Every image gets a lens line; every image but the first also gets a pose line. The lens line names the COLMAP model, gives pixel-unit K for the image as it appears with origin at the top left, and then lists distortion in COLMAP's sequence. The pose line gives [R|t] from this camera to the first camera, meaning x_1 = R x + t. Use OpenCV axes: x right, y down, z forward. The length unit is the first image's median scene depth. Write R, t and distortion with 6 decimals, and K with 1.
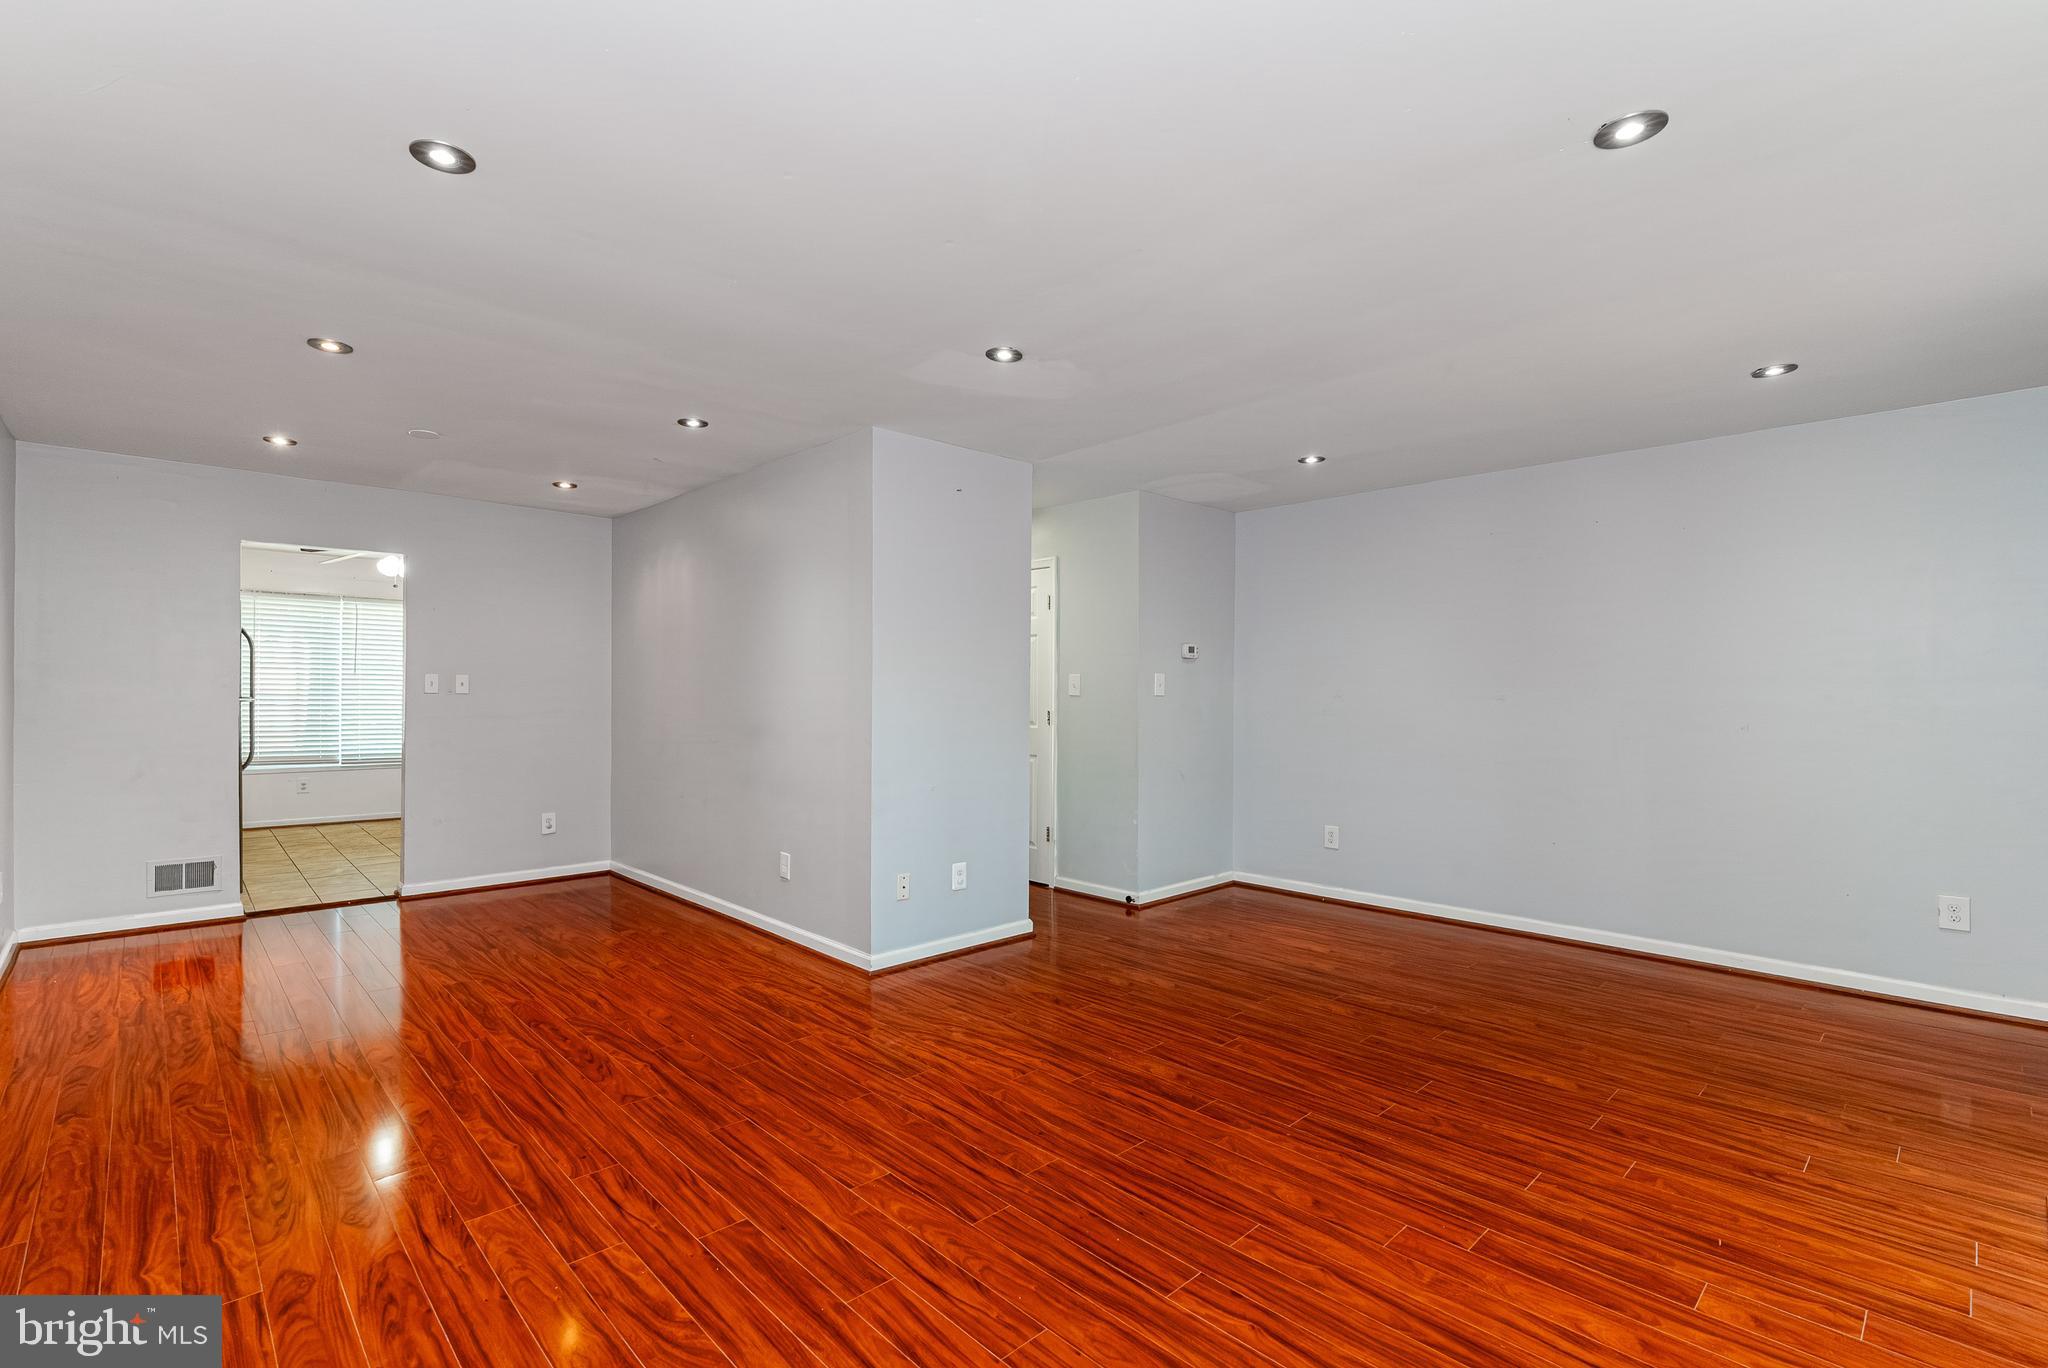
lens RADIAL K [[912.1, 0, 994.3], [0, 912.1, 700.8], [0, 0, 1]] dist [-0.013737, 0.003239]
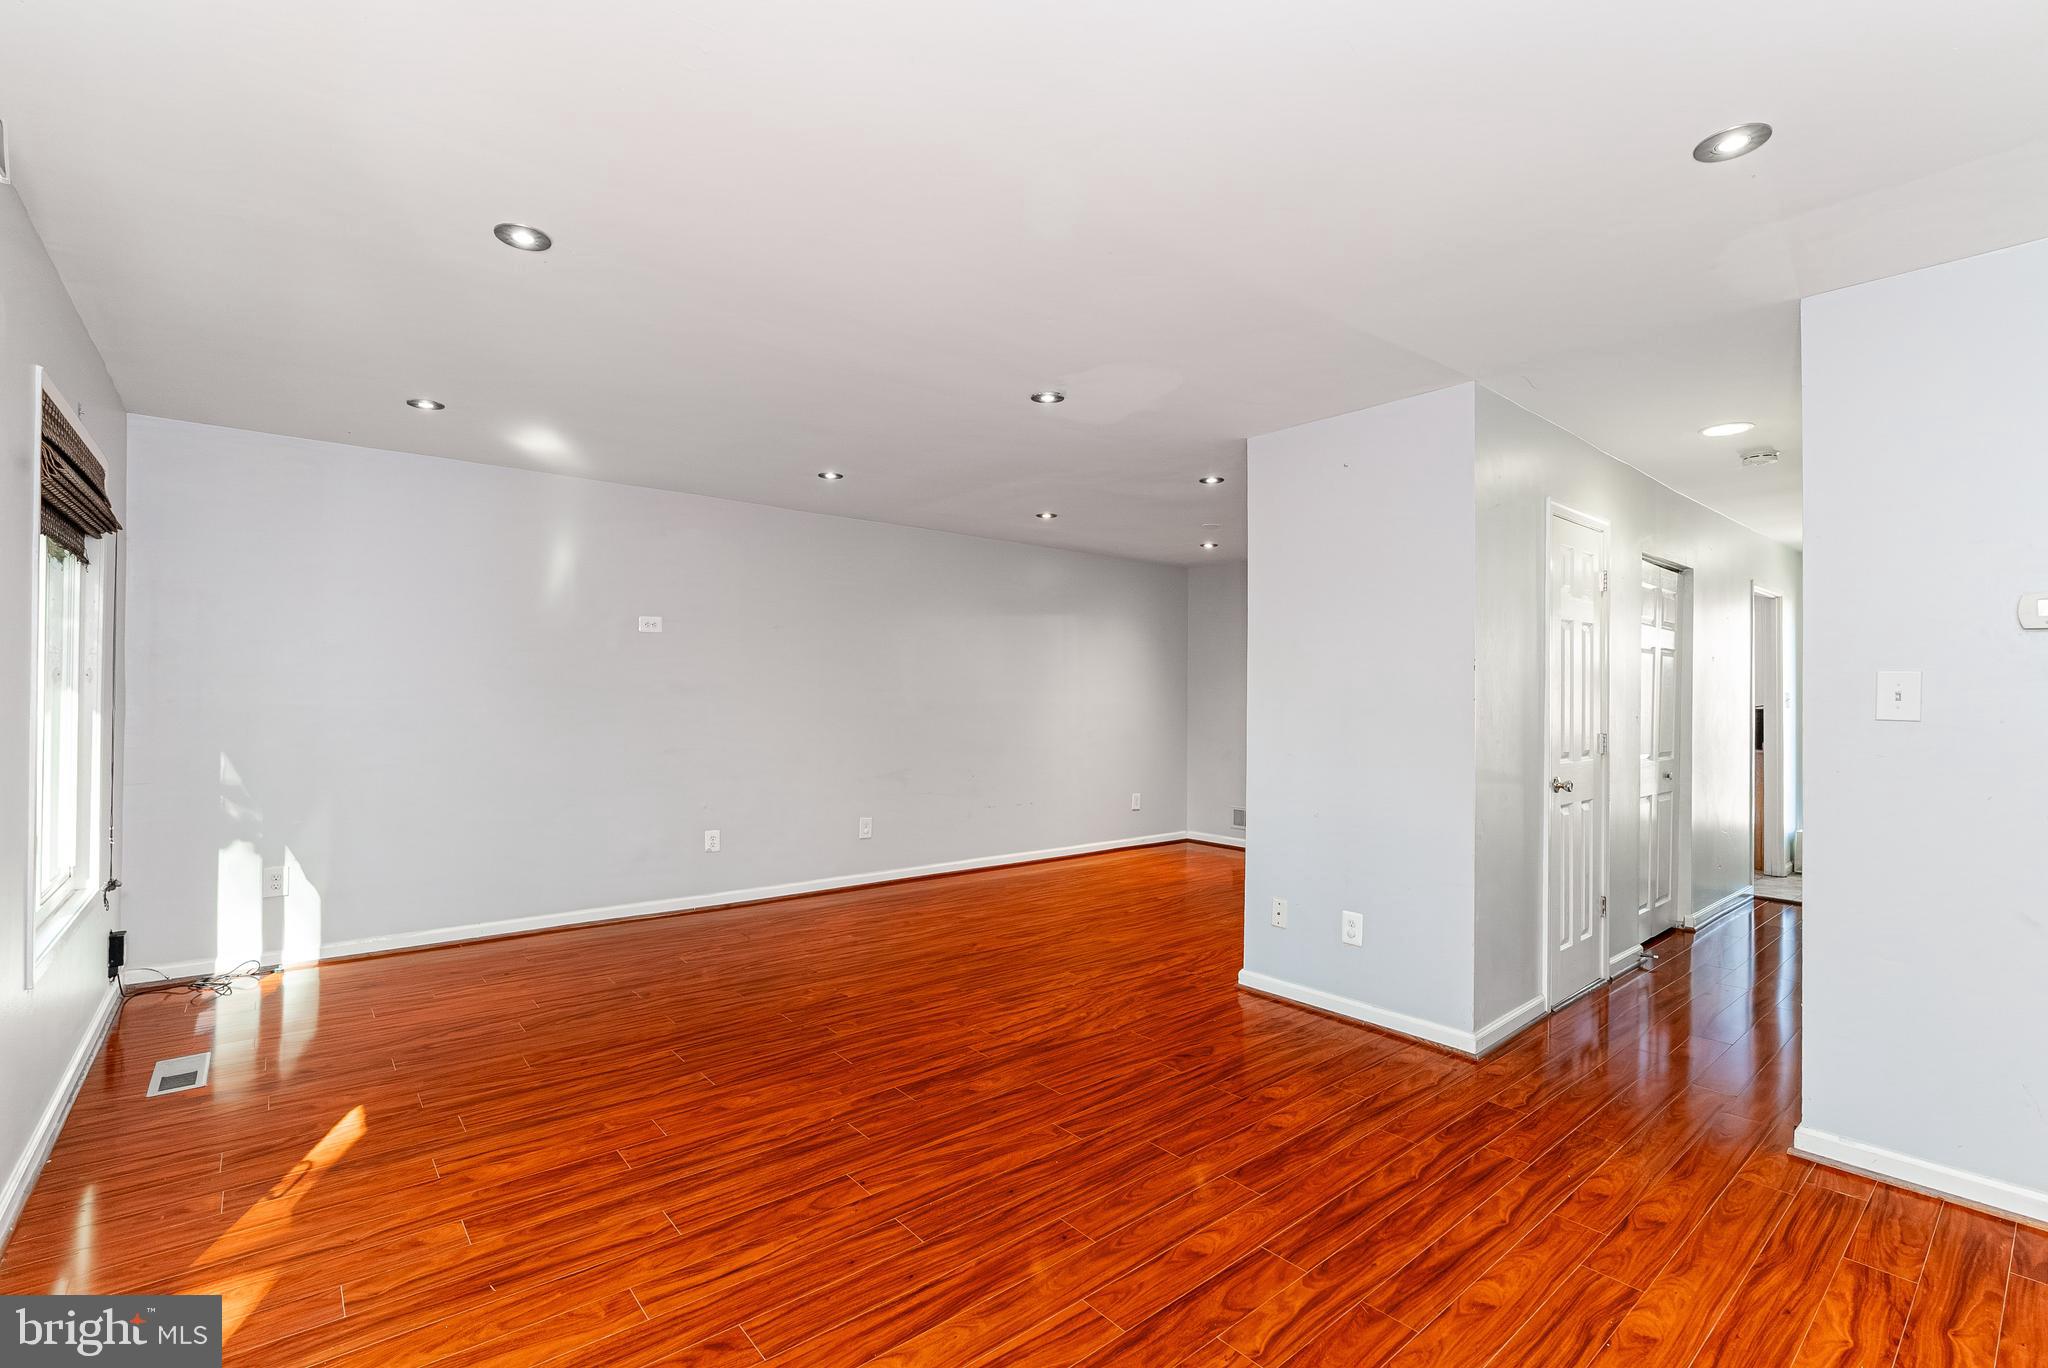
lens RADIAL K [[912.1, 0, 1028.0], [0, 912.1, 686.6], [0, 0, 1]] dist [-0.013737, 0.003239]
pose [[-0.042942, -0.016813, -0.998936, 1.228281], [-0.021362, 0.999645, -0.015907, -0.011300], [0.998849, 0.020656, -0.043286, 1.126525]]
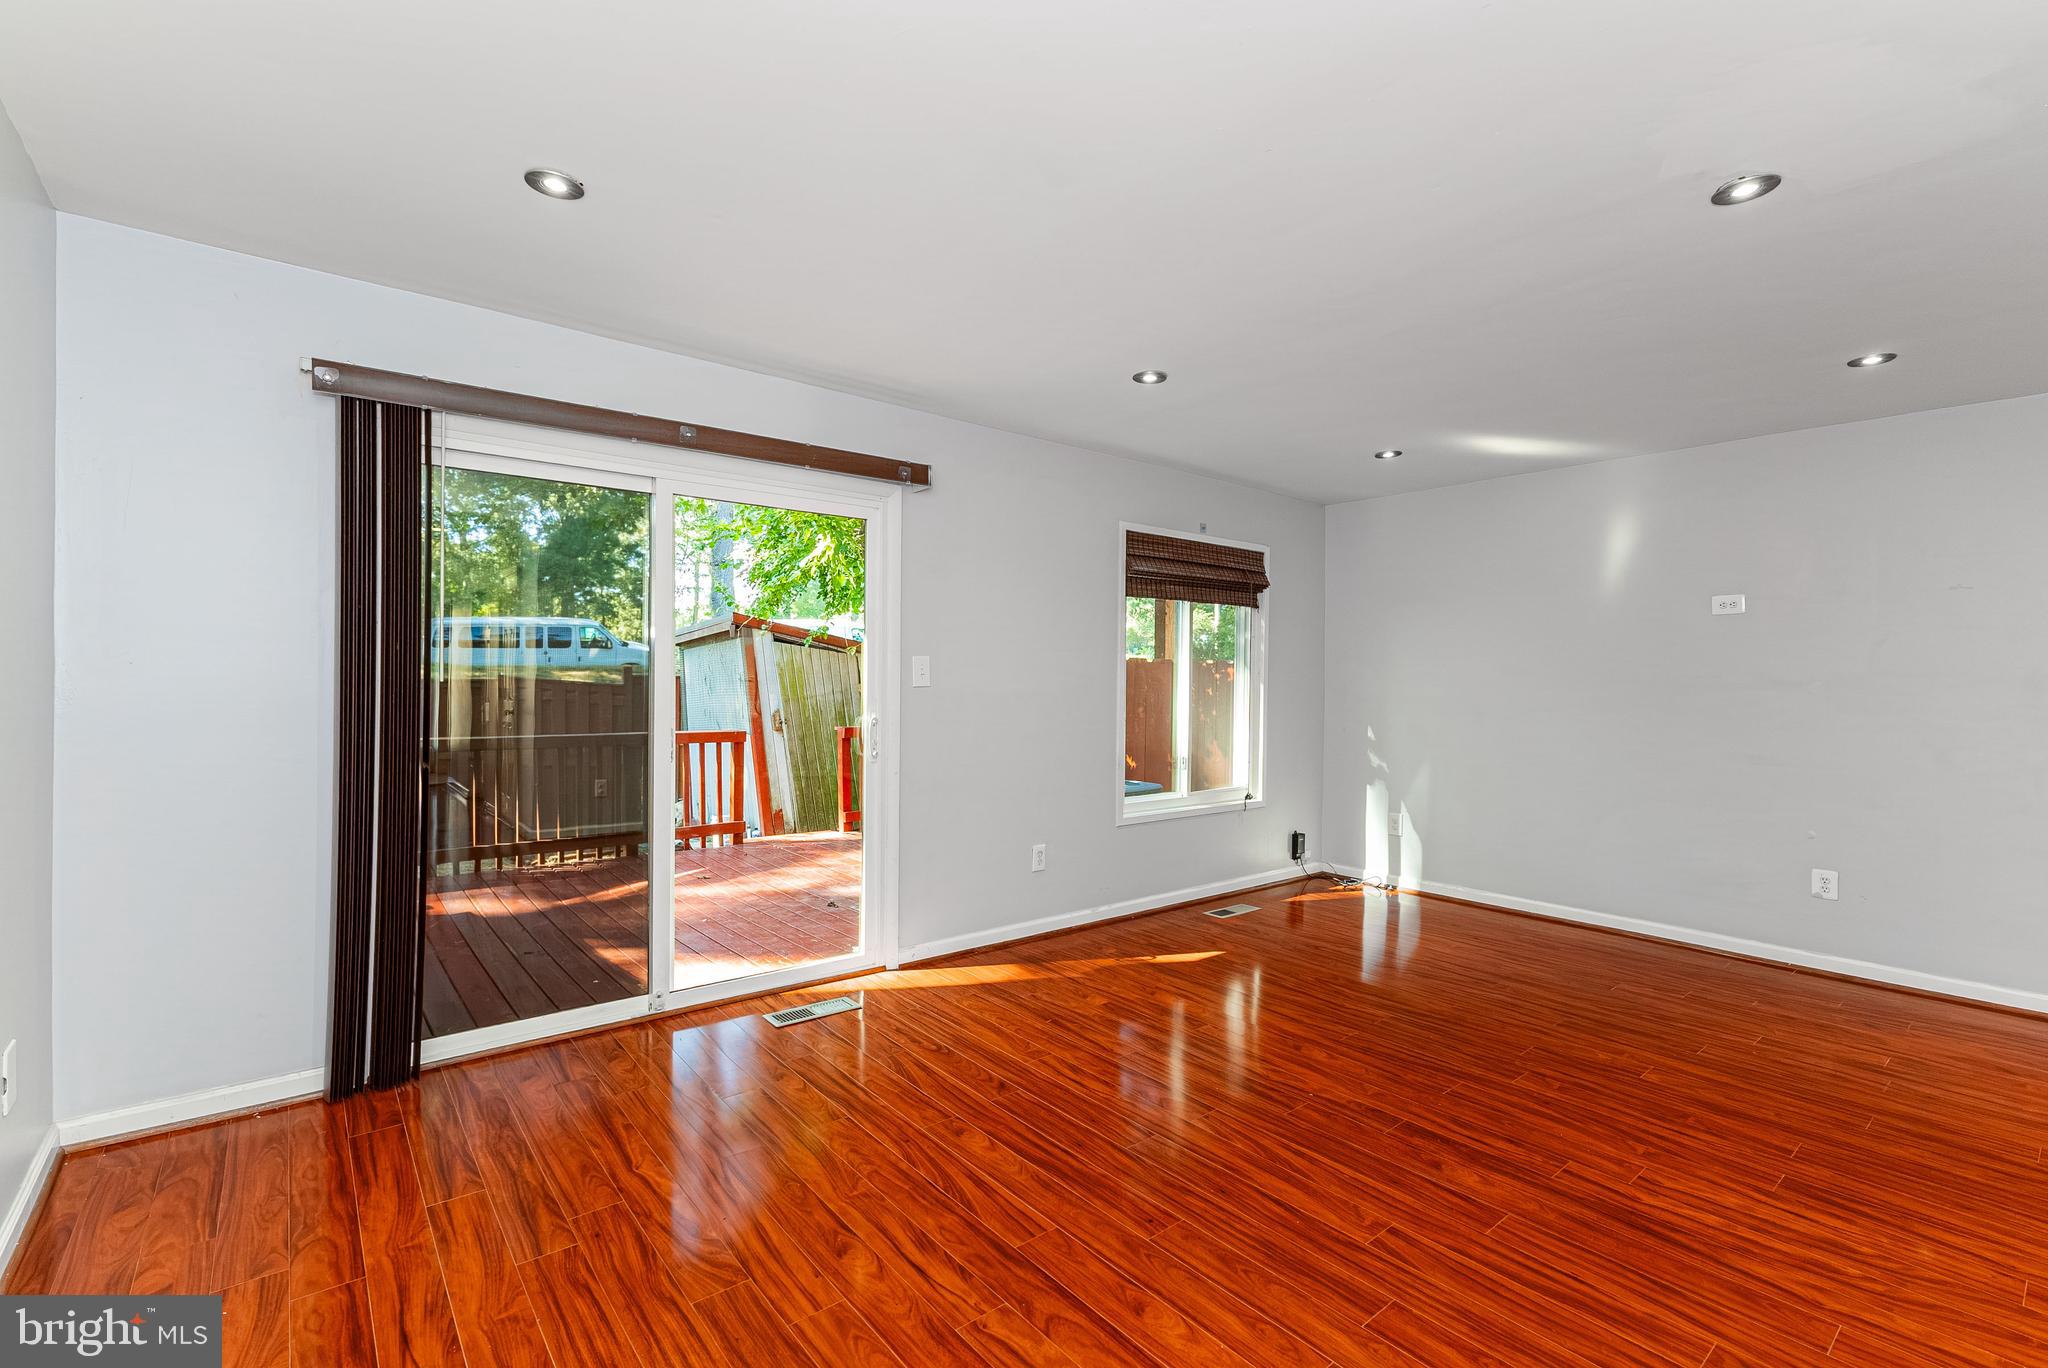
lens RADIAL K [[912.1, 0, 1015.3], [0, 912.1, 694.7], [0, 0, 1]] dist [-0.013737, 0.003239]
pose [[-0.997617, -0.019226, 0.066262, 0.547343], [-0.017305, 0.999417, 0.029439, -0.022046], [-0.066790, 0.028222, -0.997368, 1.866267]]
